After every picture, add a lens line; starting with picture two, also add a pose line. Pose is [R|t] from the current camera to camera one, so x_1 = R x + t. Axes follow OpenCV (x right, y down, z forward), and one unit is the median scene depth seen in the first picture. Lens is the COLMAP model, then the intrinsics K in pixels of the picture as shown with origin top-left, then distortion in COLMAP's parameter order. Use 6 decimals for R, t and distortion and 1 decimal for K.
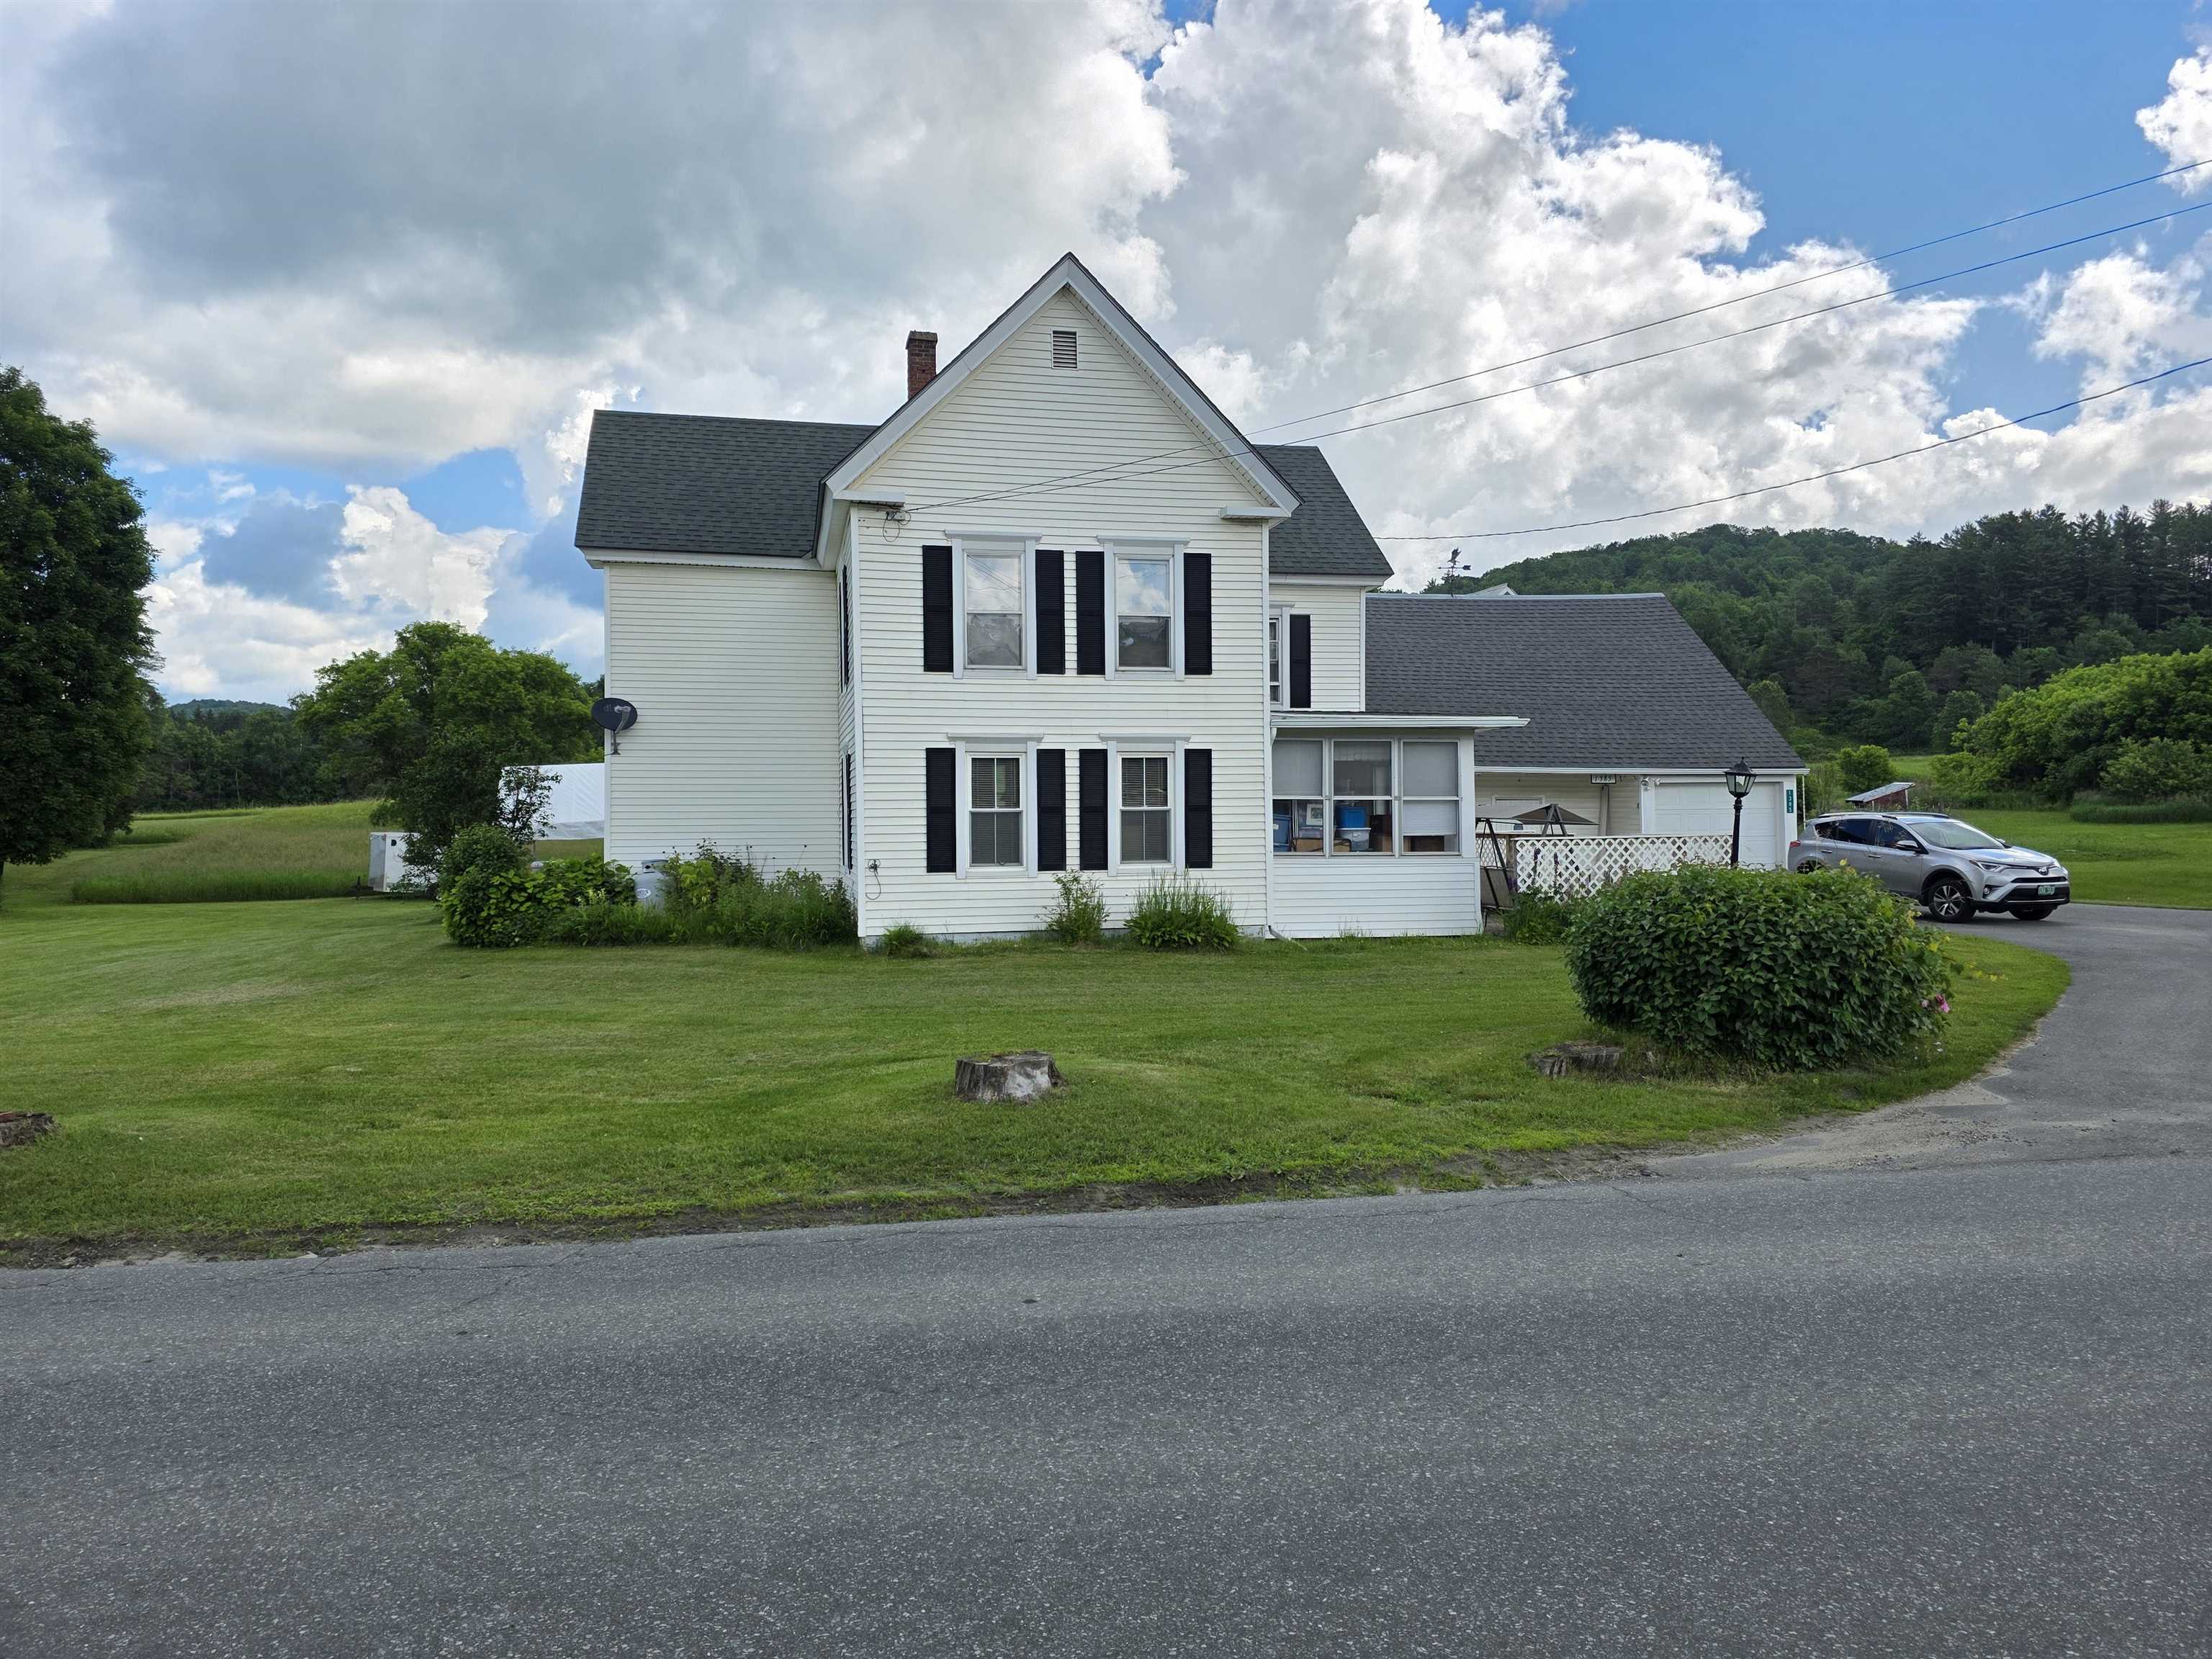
lens RADIAL K [[1471.7, 0, 1093.0], [0, 1471.7, 833.3], [0, 0, 1]] dist [0.078527, -0.004150]
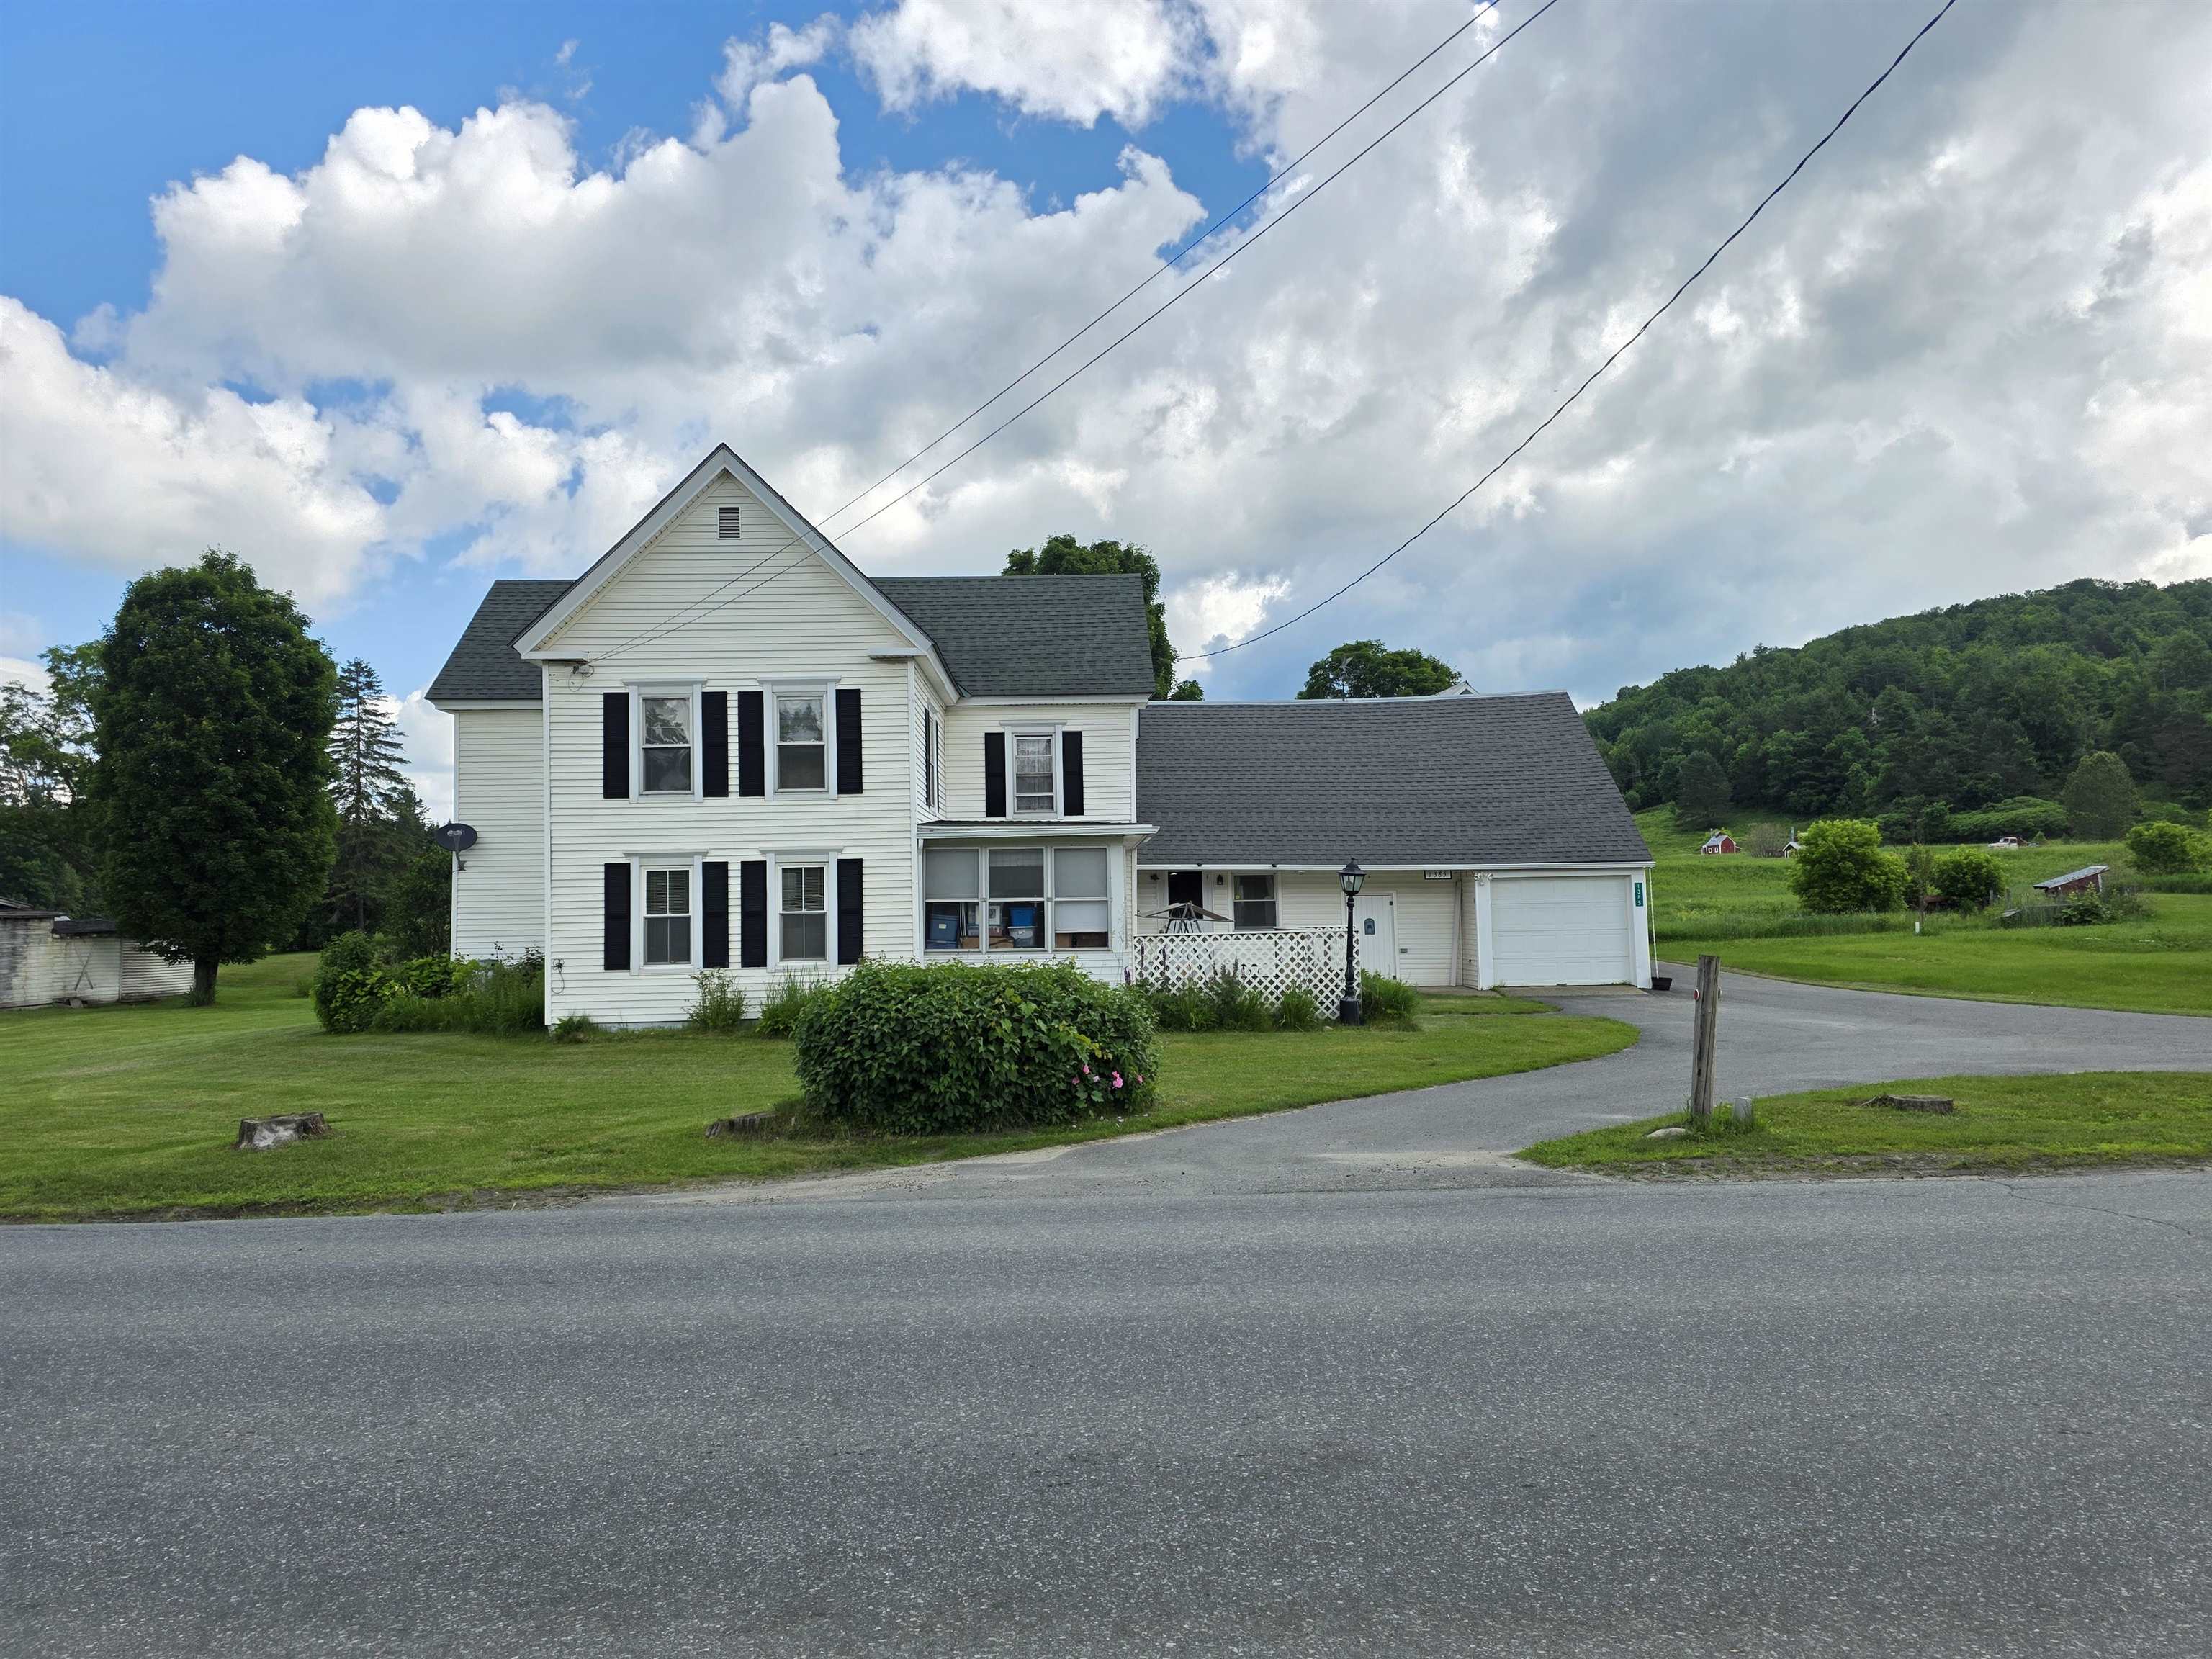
lens RADIAL K [[1498.3, 0, 1125.4], [0, 1498.3, 844.1], [0, 0, 1]] dist [0.076315, -0.079152]
pose [[0.983075, -0.019160, -0.182199, 0.491840], [0.009032, 0.998376, -0.056255, -0.001813], [0.182981, 0.053657, 0.981651, -0.100131]]
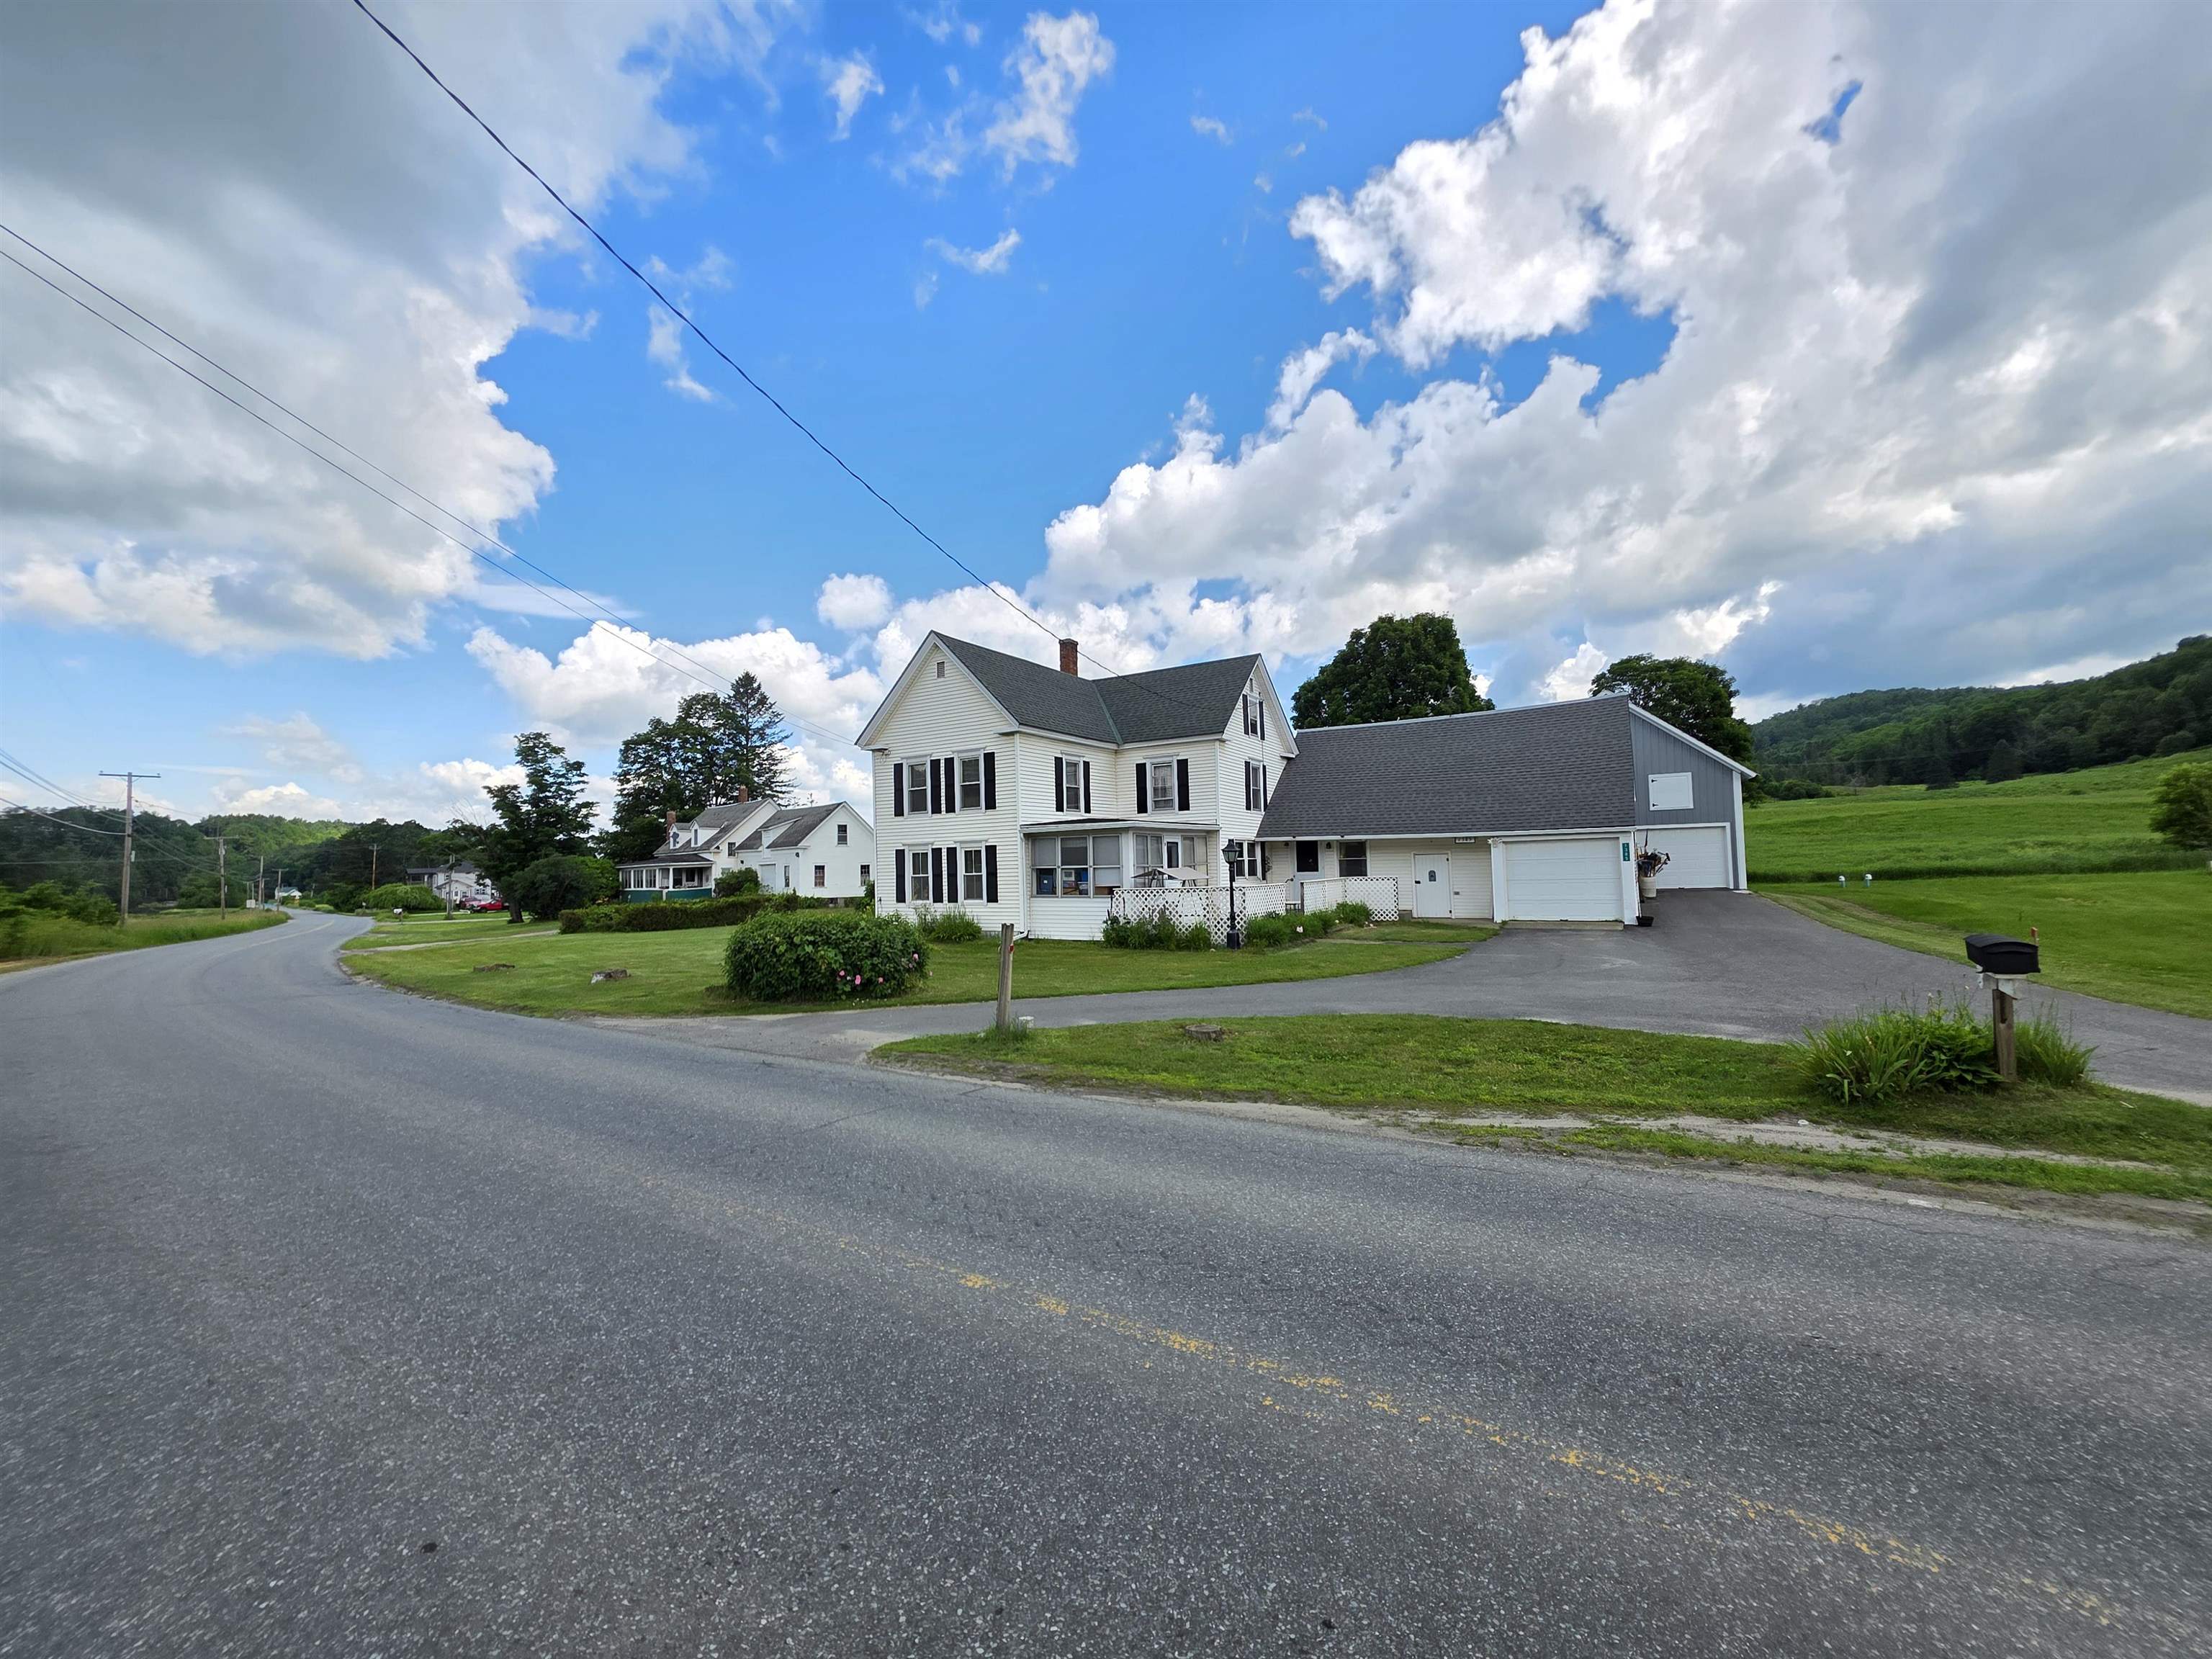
lens RADIAL K [[895.8, 0, 1106.0], [0, 895.8, 829.5], [0, 0, 1]] dist [0.003496, 0.000152]
pose [[0.723357, -0.040176, -0.689304, 1.062043], [0.015914, 0.999011, -0.041528, -0.024502], [0.690291, 0.019070, 0.723281, 0.194986]]
